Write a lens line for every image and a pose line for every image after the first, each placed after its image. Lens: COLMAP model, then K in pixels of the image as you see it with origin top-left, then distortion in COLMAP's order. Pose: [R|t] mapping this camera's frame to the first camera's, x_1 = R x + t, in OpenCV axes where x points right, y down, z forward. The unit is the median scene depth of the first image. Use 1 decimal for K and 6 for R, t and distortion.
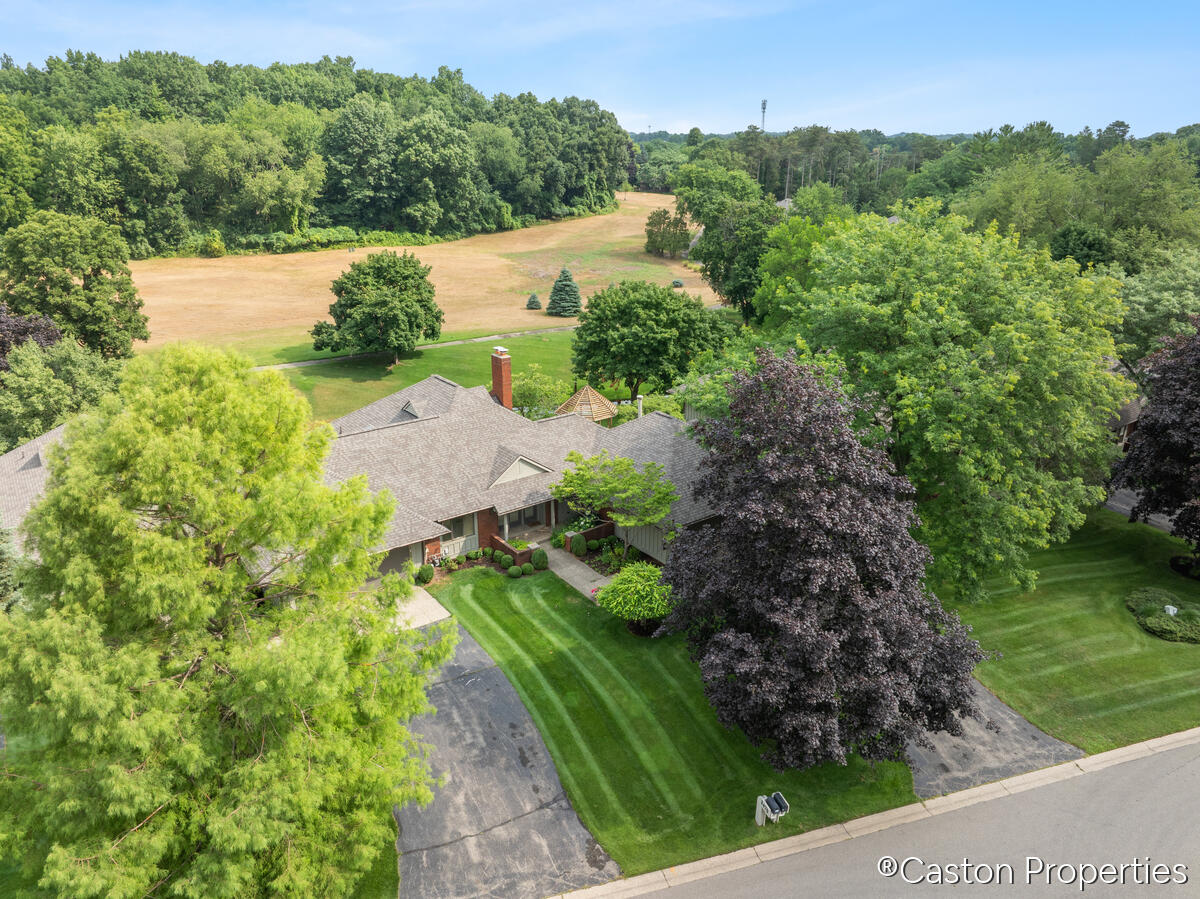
lens RADIAL K [[893.6, 0, 597.8], [0, 893.6, 455.1], [0, 0, 1]] dist [-0.042525, 0.001487]
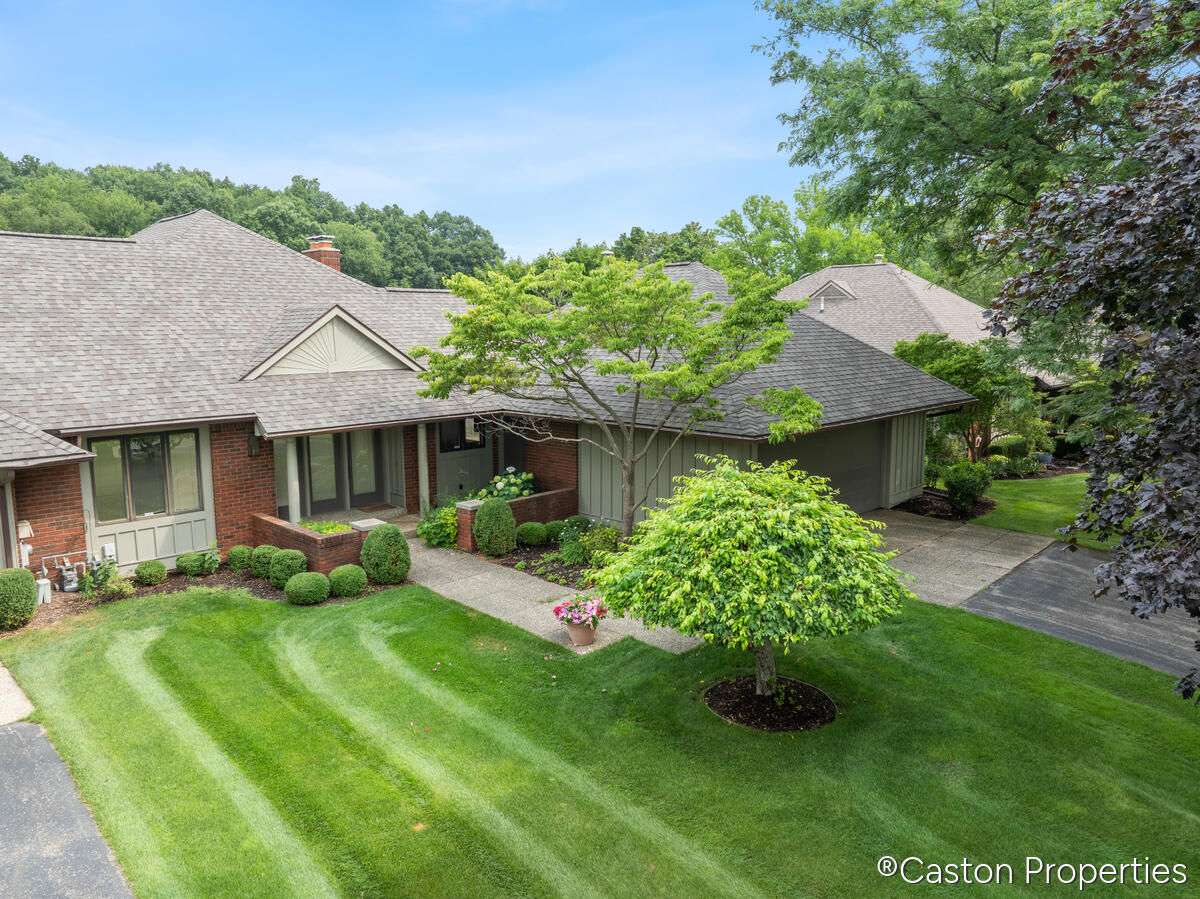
lens RADIAL K [[893.6, 0, 601.6], [0, 893.6, 439.2], [0, 0, 1]] dist [-0.042525, 0.001487]
pose [[0.989054, -0.025927, 0.145258, -0.030360], [0.056684, 0.975665, -0.211813, 0.144669], [-0.136231, 0.217728, 0.966455, 0.623613]]
